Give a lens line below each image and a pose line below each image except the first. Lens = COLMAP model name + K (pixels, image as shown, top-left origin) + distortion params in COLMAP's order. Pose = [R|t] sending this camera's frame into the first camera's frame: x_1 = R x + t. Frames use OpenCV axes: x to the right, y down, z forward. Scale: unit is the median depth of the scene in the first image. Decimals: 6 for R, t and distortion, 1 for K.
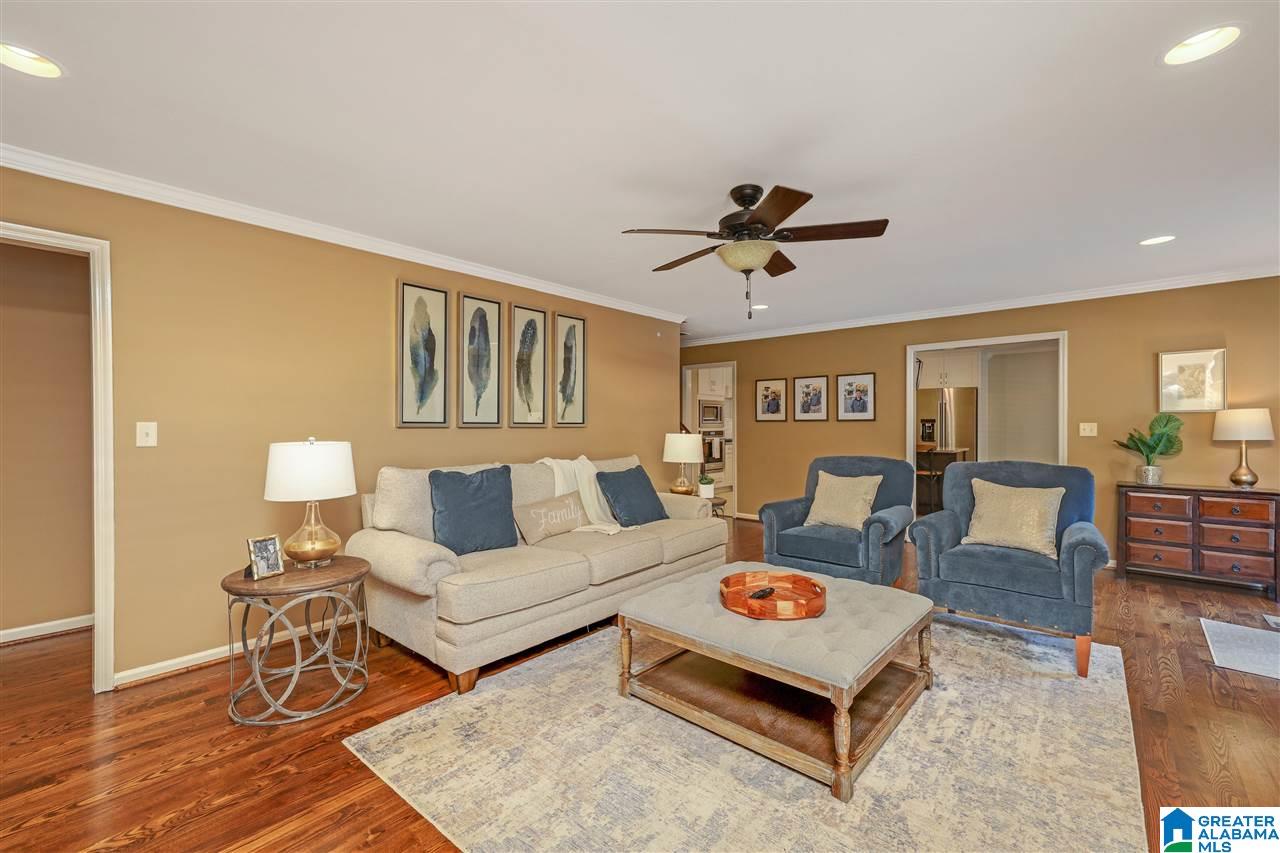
lens RADIAL K [[541.5, 0, 642.0], [0, 541.5, 426.4], [0, 0, 1]] dist [0.016373, 0.000041]
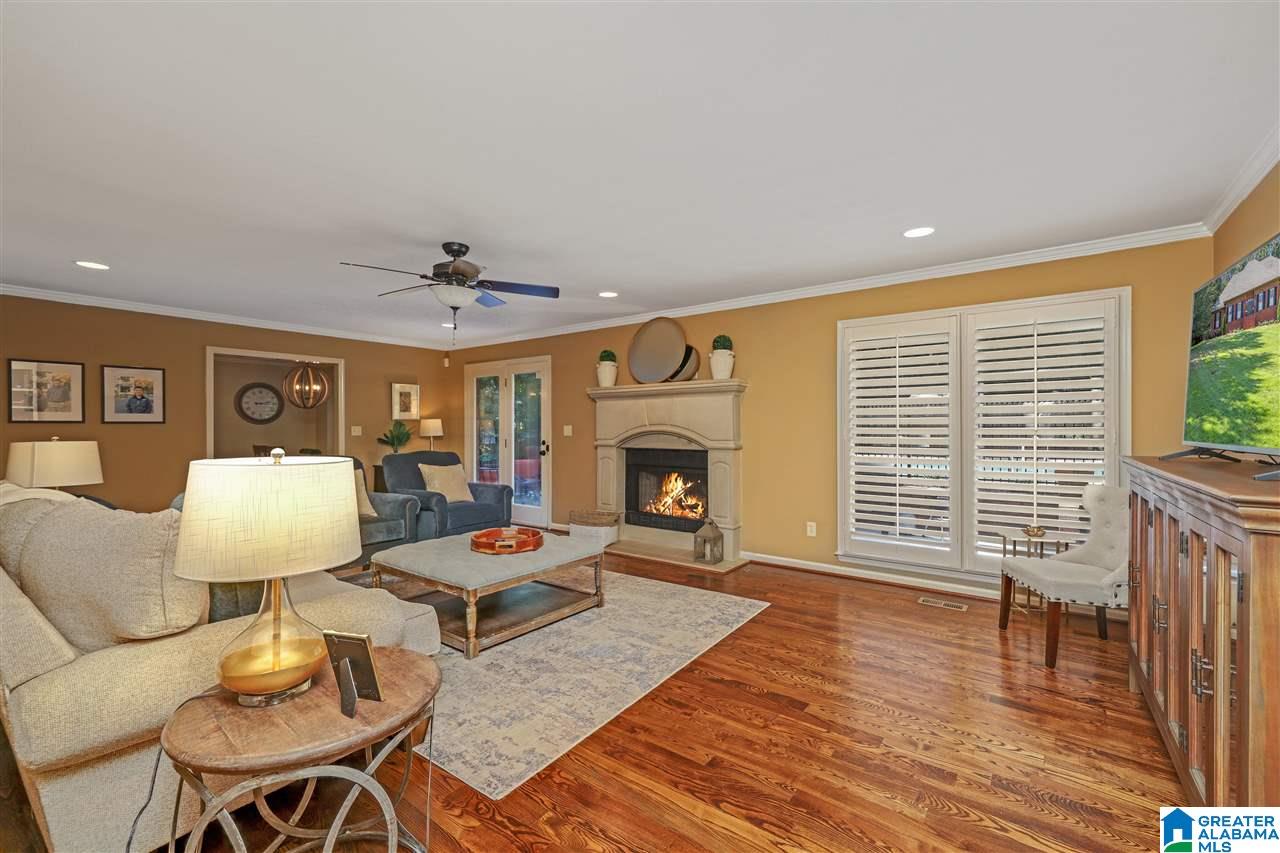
lens RADIAL K [[541.5, 0, 629.6], [0, 541.5, 419.5], [0, 0, 1]] dist [0.016373, 0.000041]
pose [[-0.069767, 0.015675, 0.997440, -0.650435], [0.004220, 0.999872, -0.015418, 0.000618], [-0.997554, 0.003133, -0.069825, 0.392533]]
